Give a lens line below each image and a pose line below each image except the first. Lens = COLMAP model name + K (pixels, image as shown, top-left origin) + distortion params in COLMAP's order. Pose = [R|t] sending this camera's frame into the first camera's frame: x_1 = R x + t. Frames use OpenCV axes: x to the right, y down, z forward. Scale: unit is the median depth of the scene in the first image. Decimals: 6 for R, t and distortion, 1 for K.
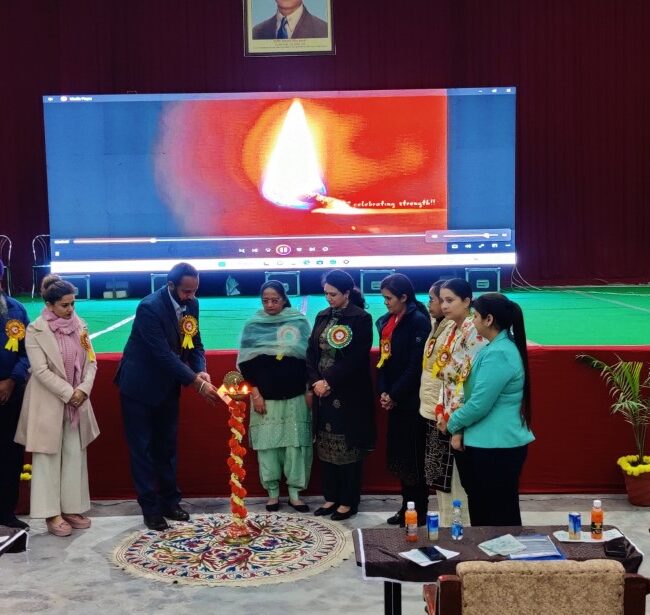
lens RADIAL K [[1029.5, 0, 330.6], [0, 1029.5, 311.5], [0, 0, 1]] dist [0.062789, 0.000000]
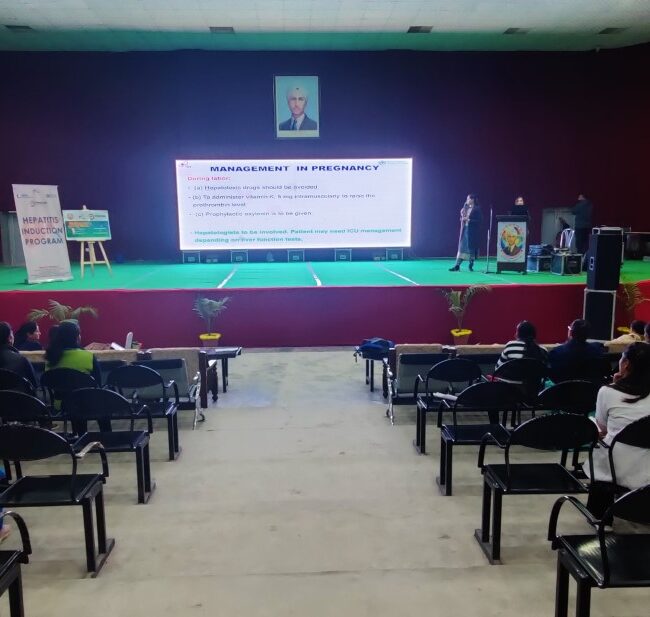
lens RADIAL K [[659.1, 0, 323.1], [0, 659.1, 312.7], [0, 0, 1]] dist [0.015371, 0.000000]
pose [[0.998822, 0.000128, 0.048524, -0.056383], [-0.003437, 0.997671, 0.068125, -0.003541], [-0.048402, -0.068212, 0.996496, -0.296775]]
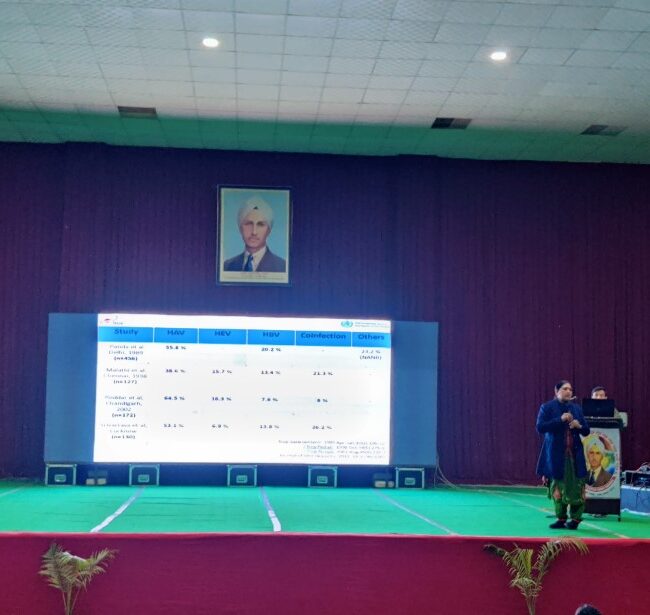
lens RADIAL K [[1029.5, 0, 328.1], [0, 1029.5, 319.0], [0, 0, 1]] dist [0.062789, 0.000000]
pose [[0.996181, 0.041925, 0.076583, -0.046476], [-0.028317, 0.984893, -0.170833, -0.005158], [-0.082588, 0.168012, 0.982319, -0.200095]]
